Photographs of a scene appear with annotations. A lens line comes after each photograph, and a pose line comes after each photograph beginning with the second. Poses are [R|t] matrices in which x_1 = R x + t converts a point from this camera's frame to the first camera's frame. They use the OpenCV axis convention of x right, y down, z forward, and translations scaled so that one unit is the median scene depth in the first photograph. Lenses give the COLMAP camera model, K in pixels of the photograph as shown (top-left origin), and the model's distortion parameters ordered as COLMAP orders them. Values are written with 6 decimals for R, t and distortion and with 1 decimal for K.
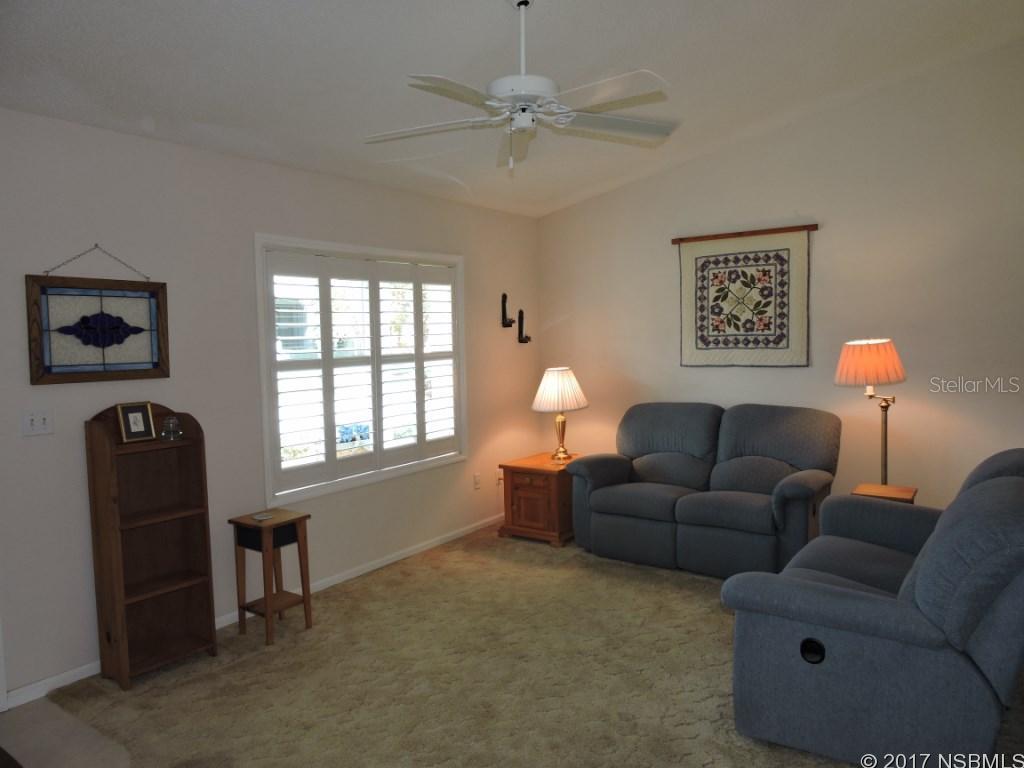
lens RADIAL K [[723.1, 0, 508.8], [0, 723.1, 382.0], [0, 0, 1]] dist [-0.005067, -0.004146]
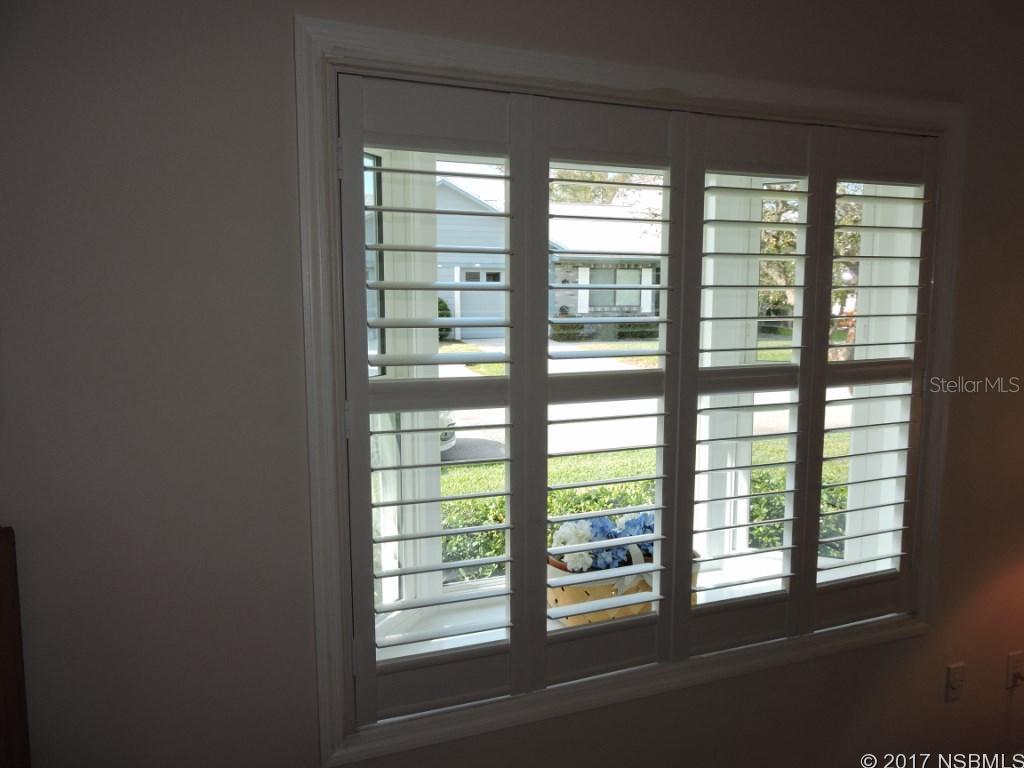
lens RADIAL K [[723.1, 0, 509.3], [0, 723.1, 381.9], [0, 0, 1]] dist [-0.005067, -0.004146]
pose [[0.833645, 0.075591, -0.547103, -0.057083], [-0.051547, 0.996915, 0.059195, -0.053166], [0.549890, -0.021146, 0.834970, 0.702138]]
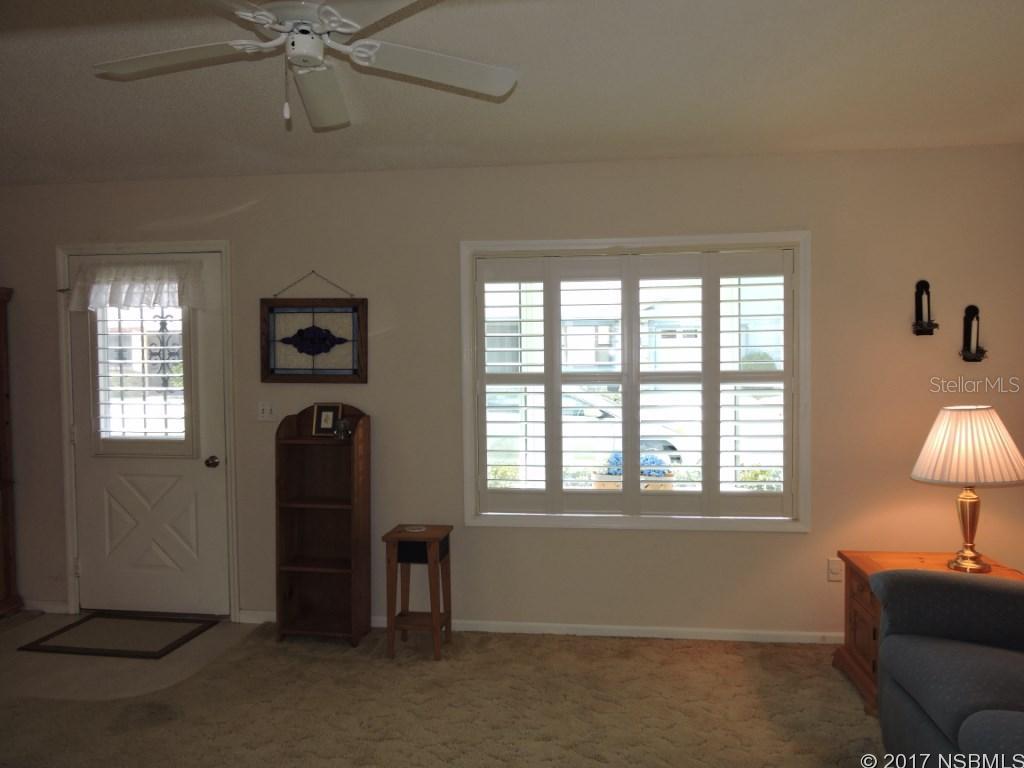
lens RADIAL K [[723.1, 0, 513.7], [0, 723.1, 381.5], [0, 0, 1]] dist [-0.005067, -0.004146]
pose [[0.477007, 0.038121, -0.878072, 0.509303], [-0.063239, 0.997958, 0.008972, -0.027707], [0.876621, 0.051249, 0.478444, 0.555241]]
